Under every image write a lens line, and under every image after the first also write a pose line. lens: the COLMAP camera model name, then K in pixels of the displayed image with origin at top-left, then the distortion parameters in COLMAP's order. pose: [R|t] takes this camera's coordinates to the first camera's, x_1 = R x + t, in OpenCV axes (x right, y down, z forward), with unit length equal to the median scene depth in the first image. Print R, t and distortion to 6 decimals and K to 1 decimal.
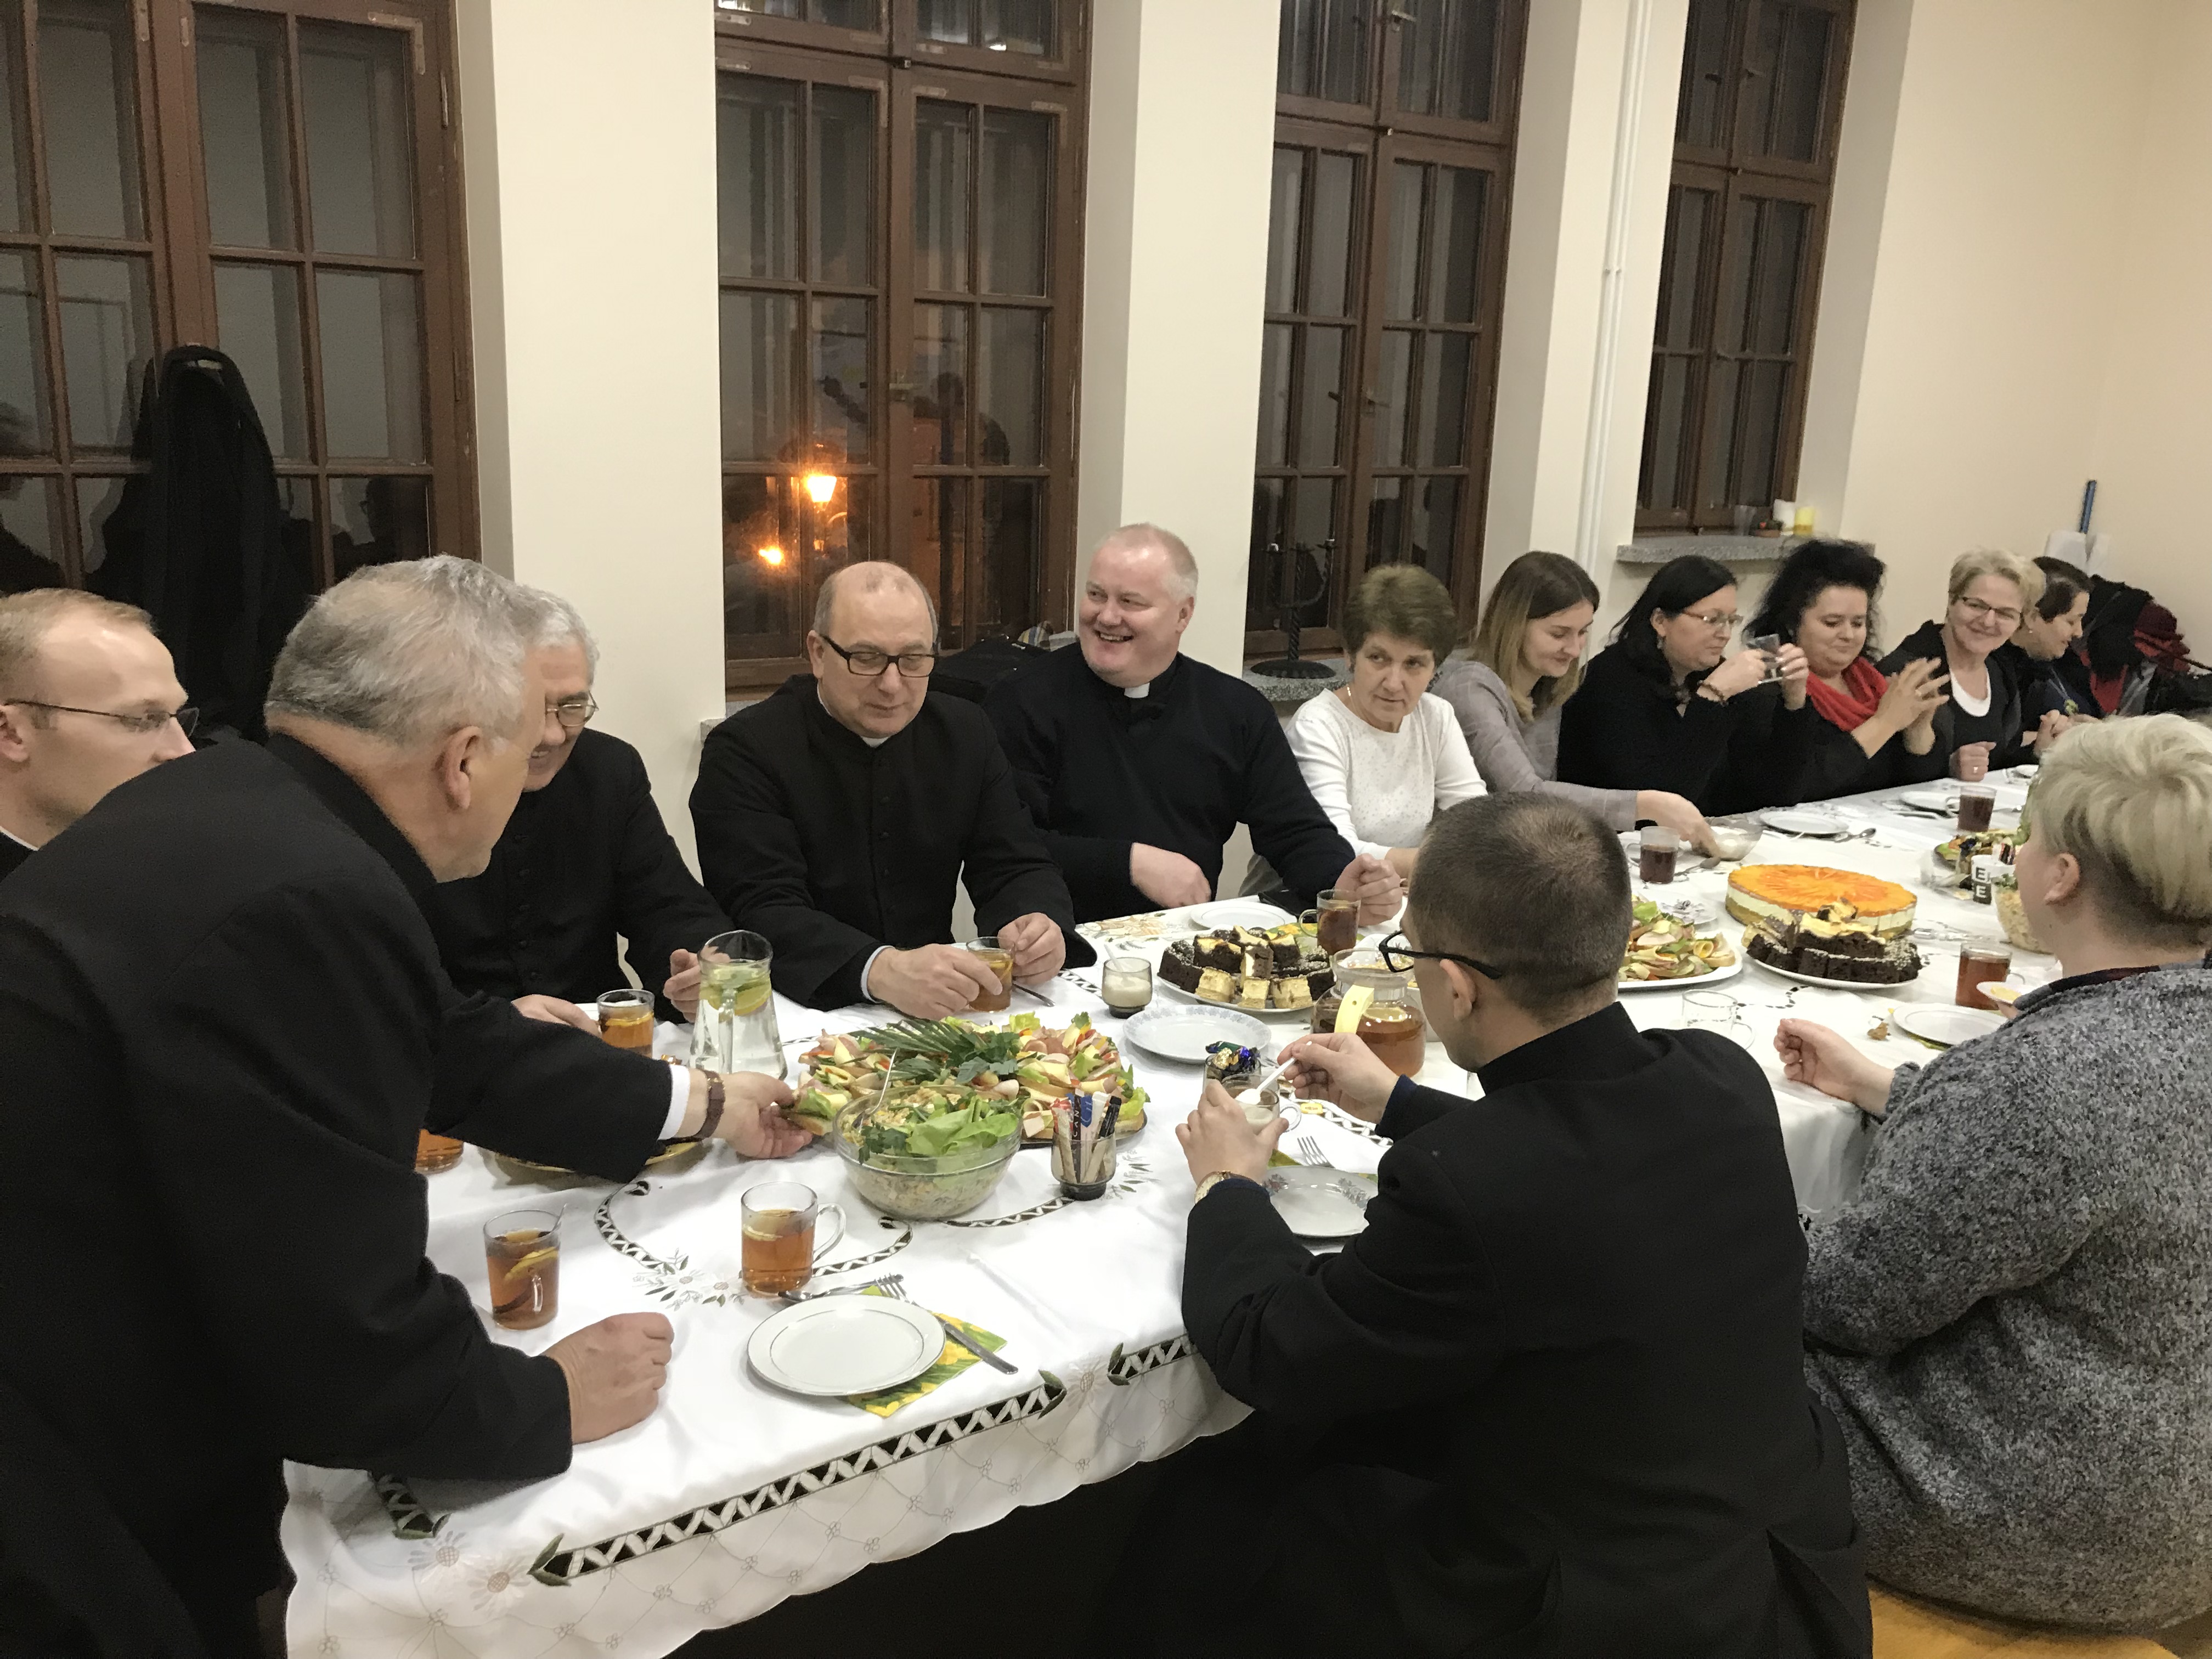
lens RADIAL K [[1818.5, 0, 1106.0], [0, 1818.5, 829.5], [0, 0, 1]] dist [0.084387, 0.000404]
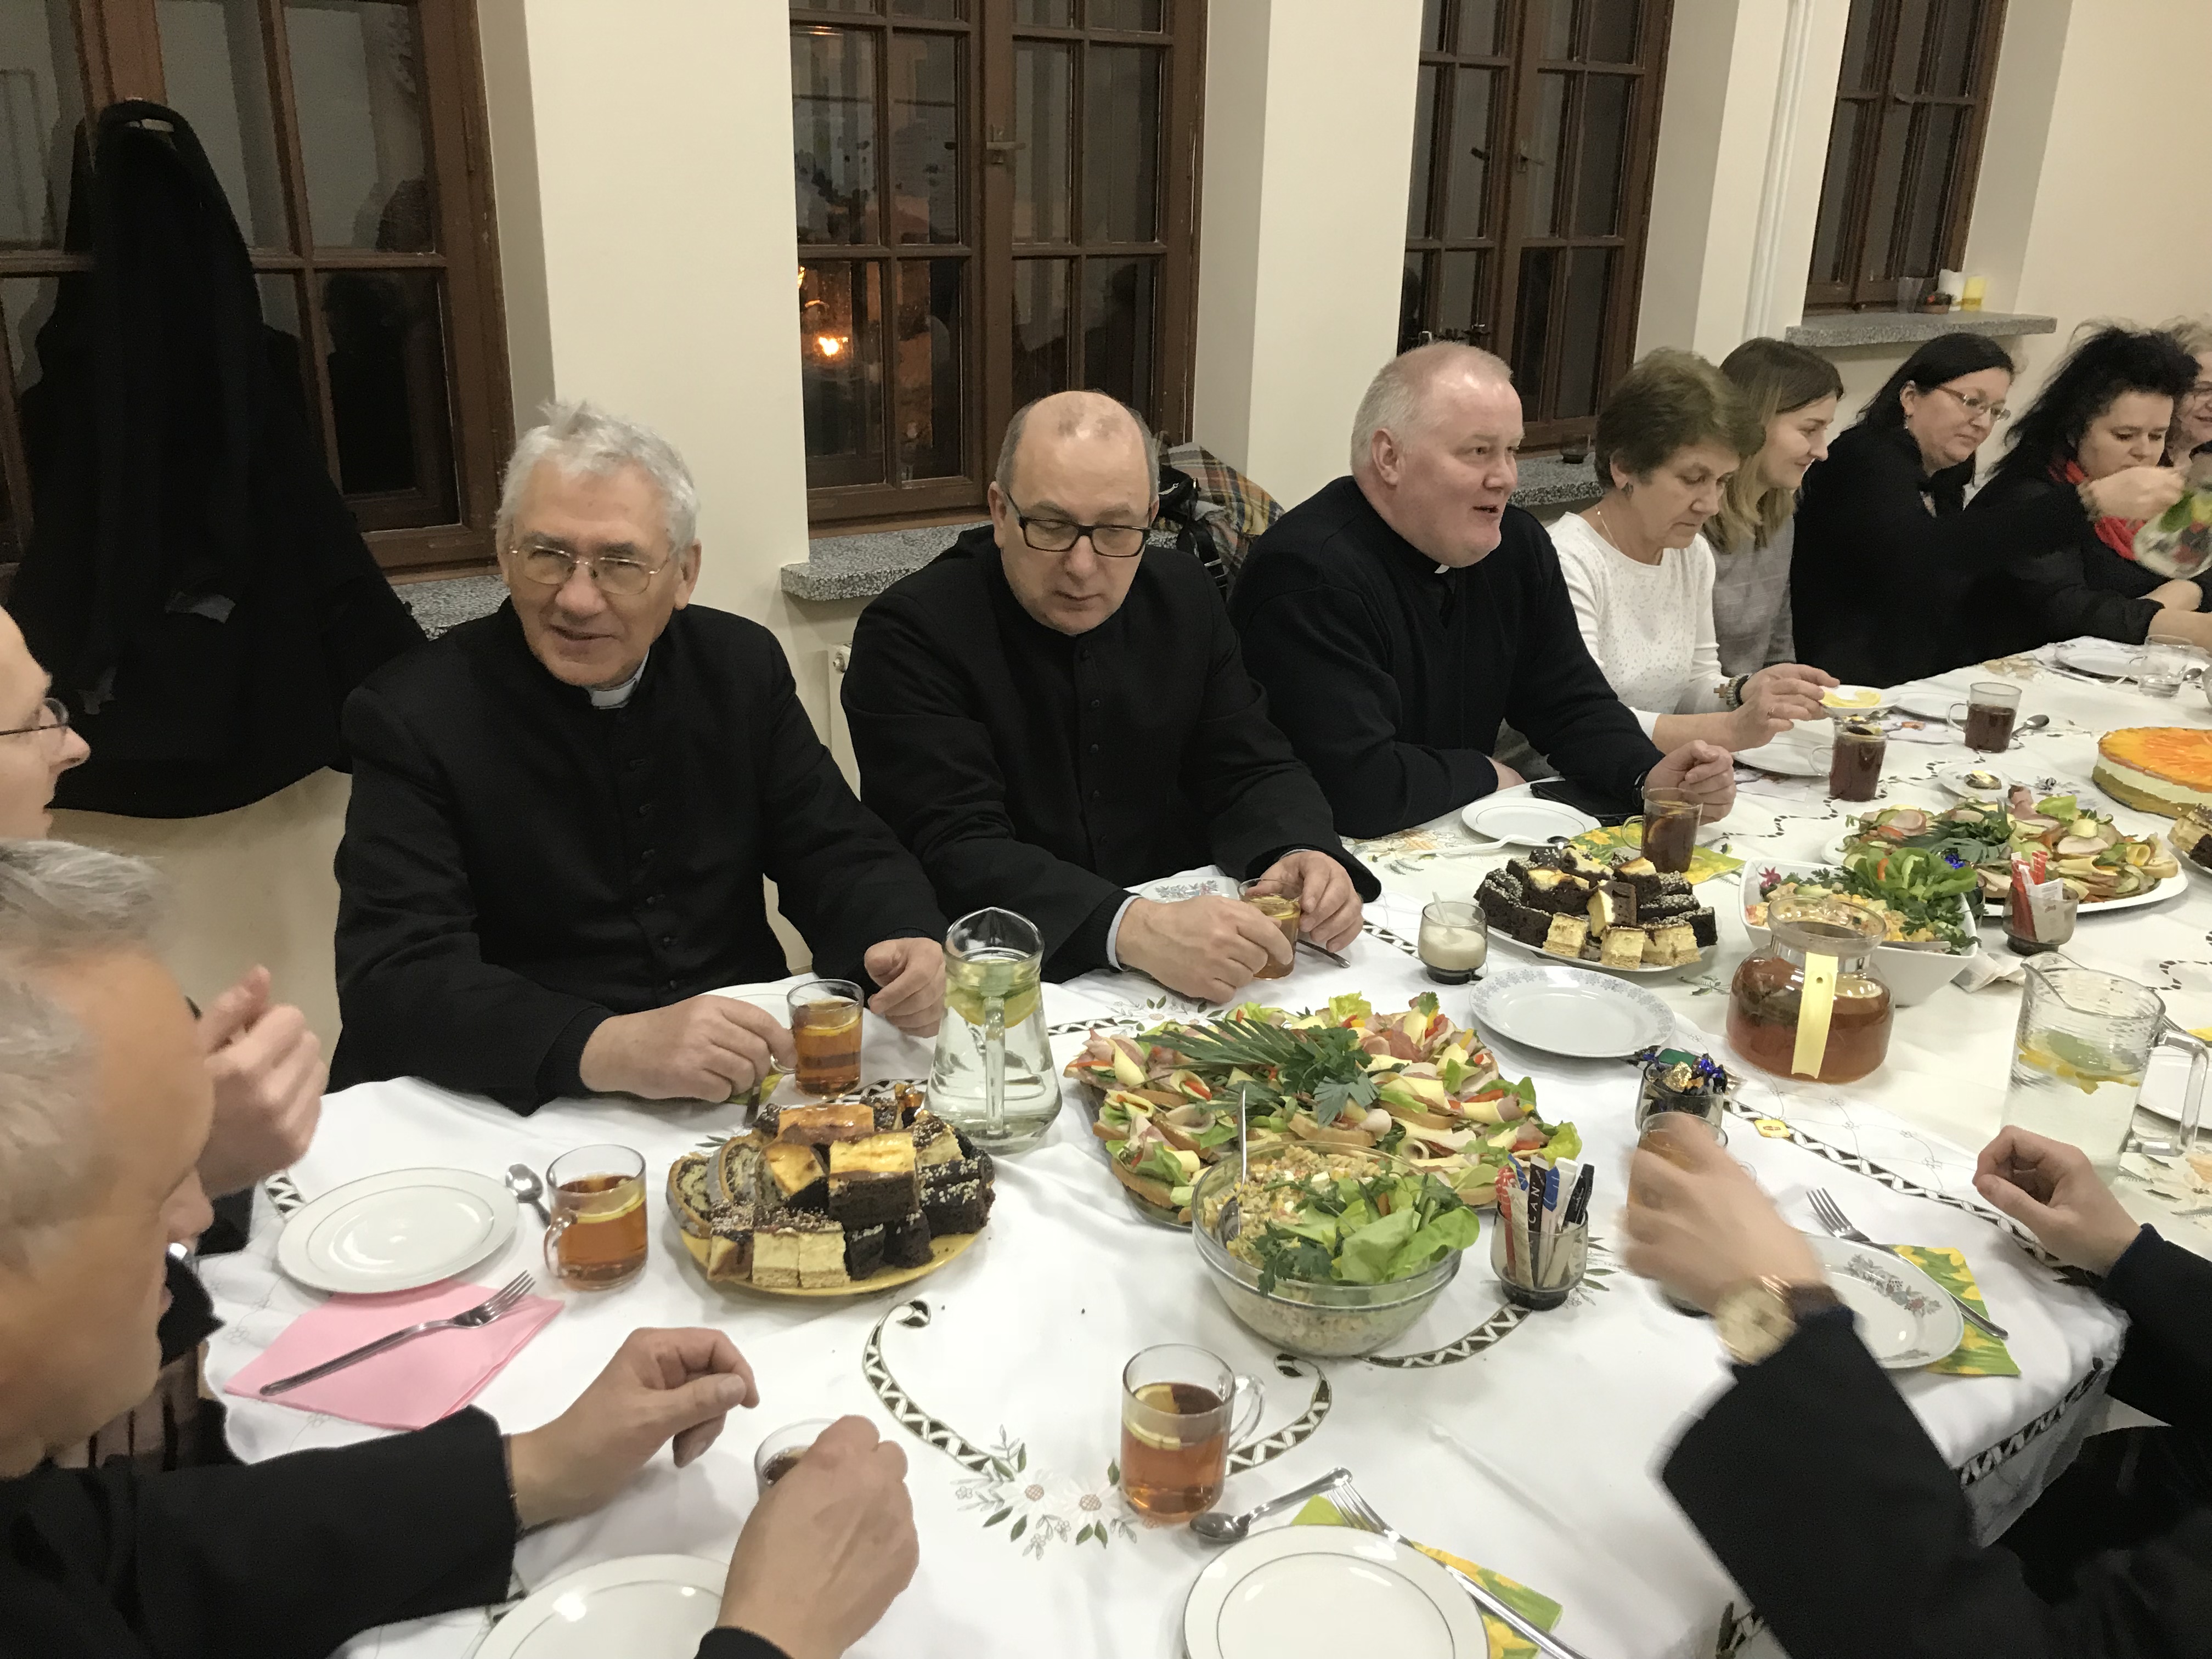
lens RADIAL K [[1781.9, 0, 1116.9], [0, 1781.9, 784.9], [0, 0, 1]] dist [0.042026, 0.000700]
pose [[0.998750, -0.026037, 0.042677, -0.151949], [0.021670, 0.994773, 0.099781, -0.053935], [-0.045052, -0.098732, 0.994094, 0.255221]]
